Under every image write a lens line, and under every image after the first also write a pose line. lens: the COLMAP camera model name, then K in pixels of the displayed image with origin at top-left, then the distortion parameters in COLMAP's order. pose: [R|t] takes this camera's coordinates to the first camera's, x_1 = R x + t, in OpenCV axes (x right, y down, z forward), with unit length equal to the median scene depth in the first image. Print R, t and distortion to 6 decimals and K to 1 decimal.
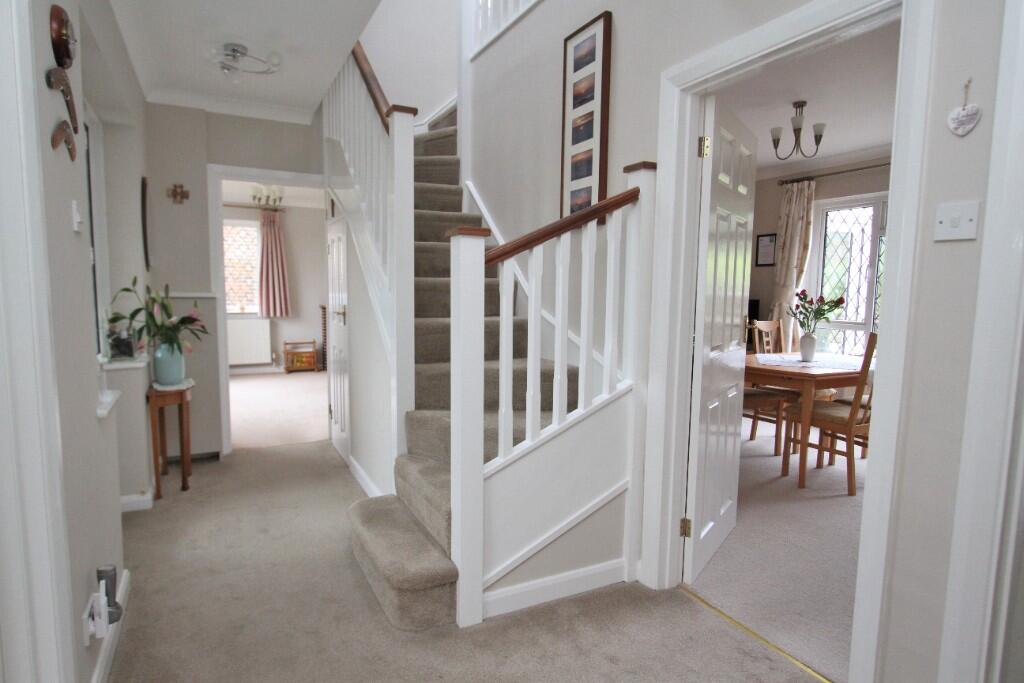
lens RADIAL K [[573.0, 0, 509.3], [0, 573.0, 342.2], [0, 0, 1]] dist [0.001341, 0.000111]
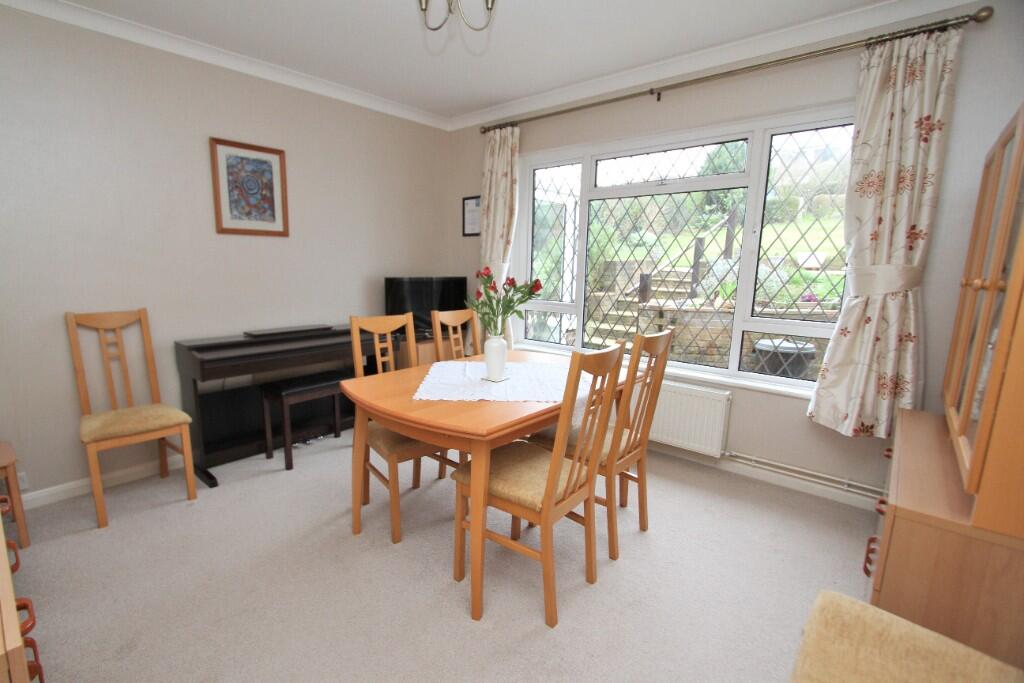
lens RADIAL K [[467.5, 0, 512.6], [0, 467.5, 345.5], [0, 0, 1]] dist [-0.016223, 0.002545]
pose [[0.918434, -0.063628, 0.390423, 0.247875], [0.030122, 0.995363, 0.091356, -0.038430], [-0.394425, -0.072144, 0.916092, 0.380485]]
